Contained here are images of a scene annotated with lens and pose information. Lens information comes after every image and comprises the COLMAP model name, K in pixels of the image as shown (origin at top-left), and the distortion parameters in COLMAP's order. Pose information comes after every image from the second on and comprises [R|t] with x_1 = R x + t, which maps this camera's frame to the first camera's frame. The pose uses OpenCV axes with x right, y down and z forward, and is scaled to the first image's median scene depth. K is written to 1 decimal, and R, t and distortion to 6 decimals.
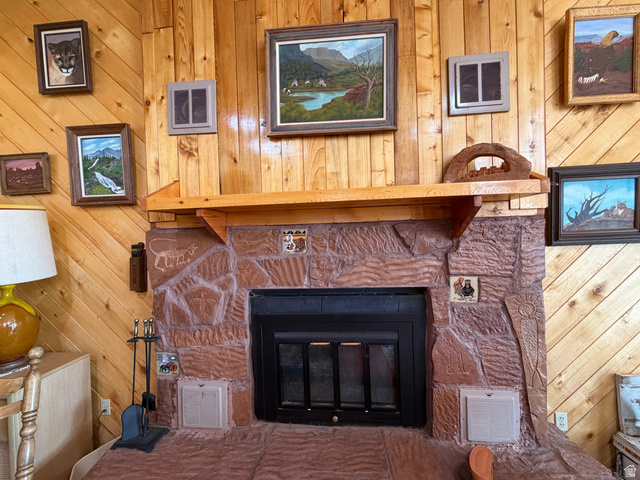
lens RADIAL K [[256.0, 0, 318.2], [0, 256.0, 241.1], [0, 0, 1]] dist [-0.001785, 0.001215]
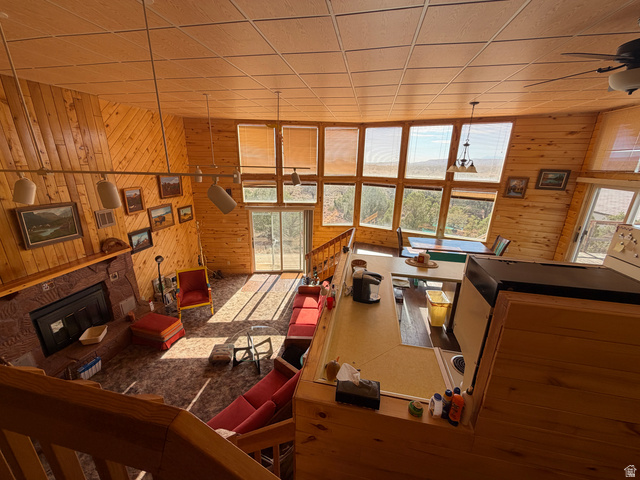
lens RADIAL K [[256.0, 0, 318.9], [0, 256.0, 240.5], [0, 0, 1]] dist [-0.001785, 0.001215]
pose [[0.135061, -0.267754, 0.953974, -2.147205], [-0.004129, 0.962635, 0.270769, -1.186273], [-0.990829, -0.040509, 0.128909, -2.087382]]
